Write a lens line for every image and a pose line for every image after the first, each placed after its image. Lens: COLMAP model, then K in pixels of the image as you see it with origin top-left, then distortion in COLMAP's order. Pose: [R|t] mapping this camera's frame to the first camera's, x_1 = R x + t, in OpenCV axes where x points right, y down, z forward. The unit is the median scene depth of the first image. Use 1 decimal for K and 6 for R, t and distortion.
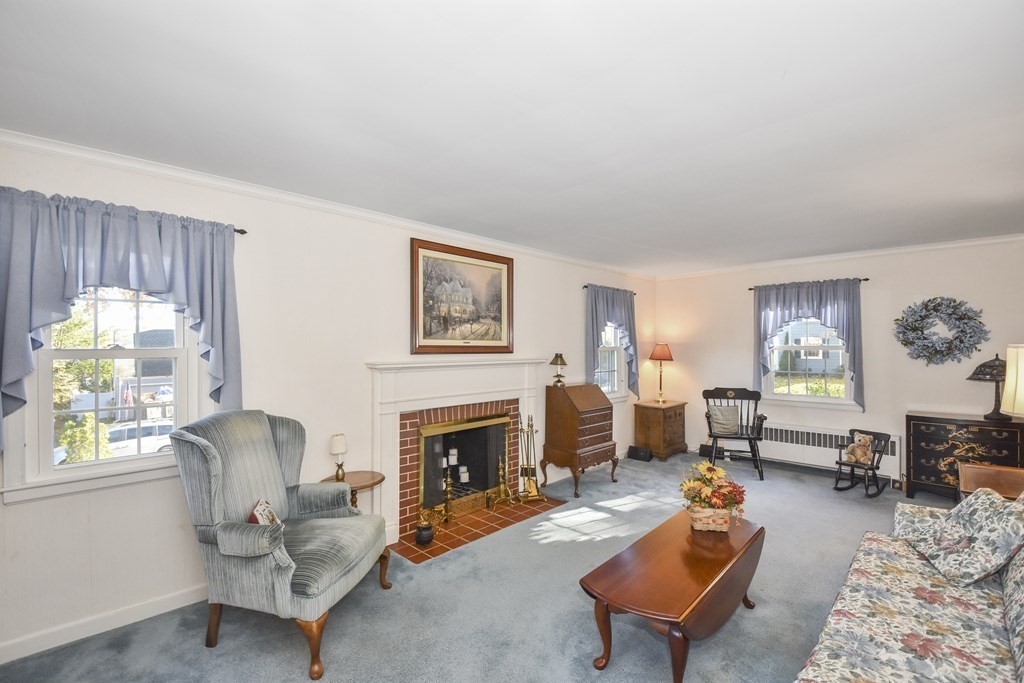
lens RADIAL K [[464.4, 0, 512.0], [0, 464.4, 341.5], [0, 0, 1]] dist [-0.001104, 0.000340]
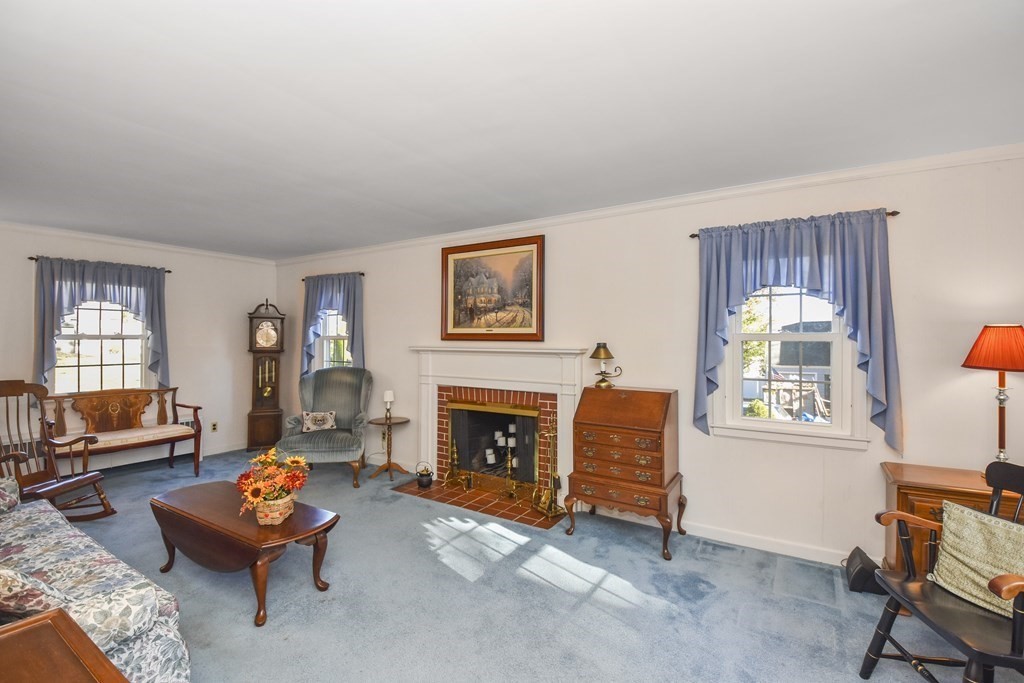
lens RADIAL K [[469.4, 0, 512.0], [0, 469.4, 341.5], [0, 0, 1]] dist [-0.003805, -0.000980]
pose [[0.166648, 0.008667, -0.985978, 0.951121], [0.008186, 0.999915, 0.010173, 0.016799], [0.985982, -0.009767, 0.166563, 0.859082]]
